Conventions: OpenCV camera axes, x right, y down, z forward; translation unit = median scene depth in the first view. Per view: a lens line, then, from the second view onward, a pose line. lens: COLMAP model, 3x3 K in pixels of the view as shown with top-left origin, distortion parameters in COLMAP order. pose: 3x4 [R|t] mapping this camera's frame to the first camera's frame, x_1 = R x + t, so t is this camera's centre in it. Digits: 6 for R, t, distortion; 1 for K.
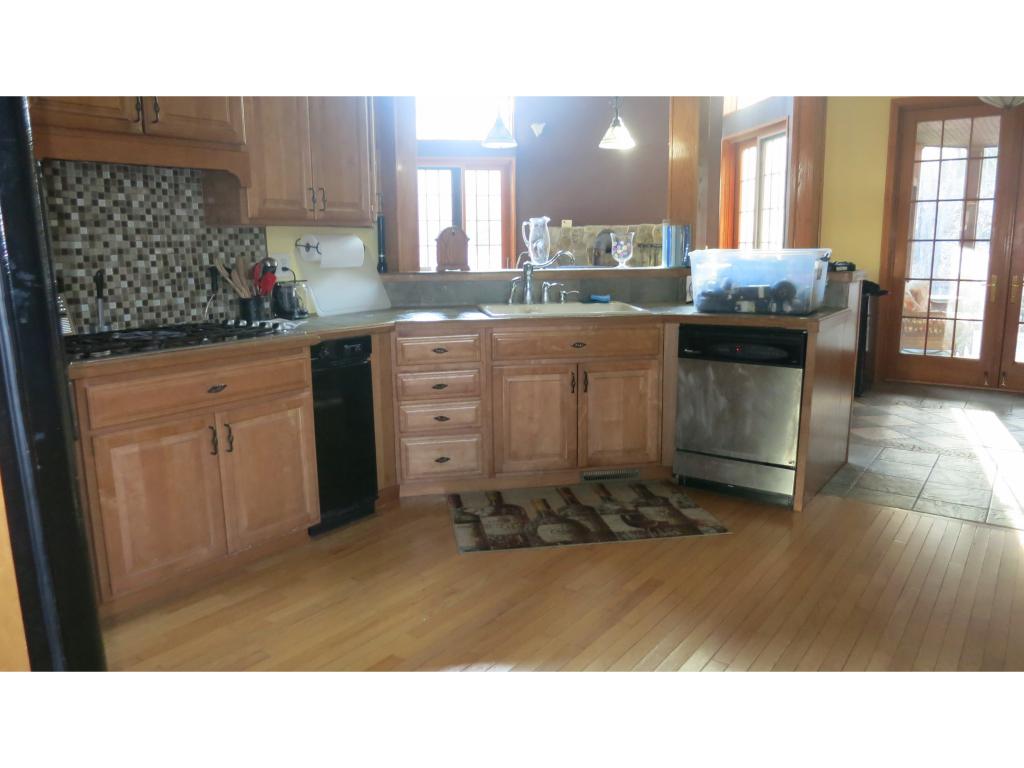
lens RADIAL K [[734.3, 0, 516.3], [0, 734.3, 383.7], [0, 0, 1]] dist [-0.030919, -0.008219]
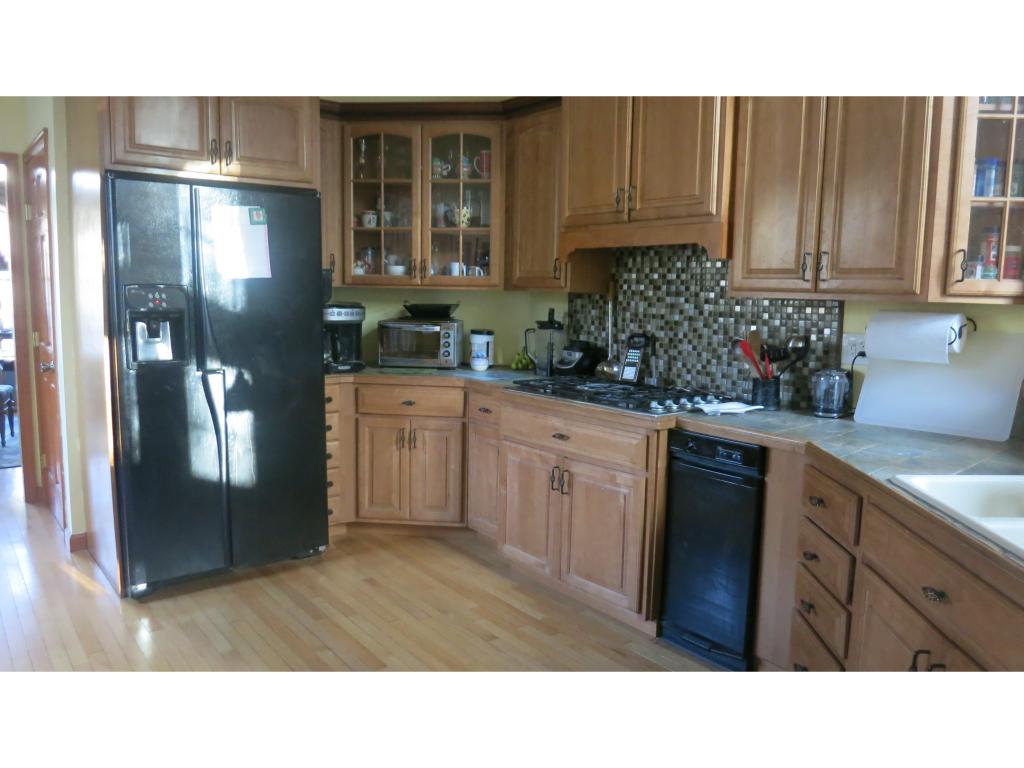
lens RADIAL K [[734.3, 0, 511.2], [0, 734.3, 388.1], [0, 0, 1]] dist [-0.030919, -0.008219]
pose [[-0.251091, 0.135610, -0.958417, 0.625791], [-0.193965, 0.963006, 0.187075, -0.235945], [0.948330, 0.232873, -0.215499, 1.001113]]
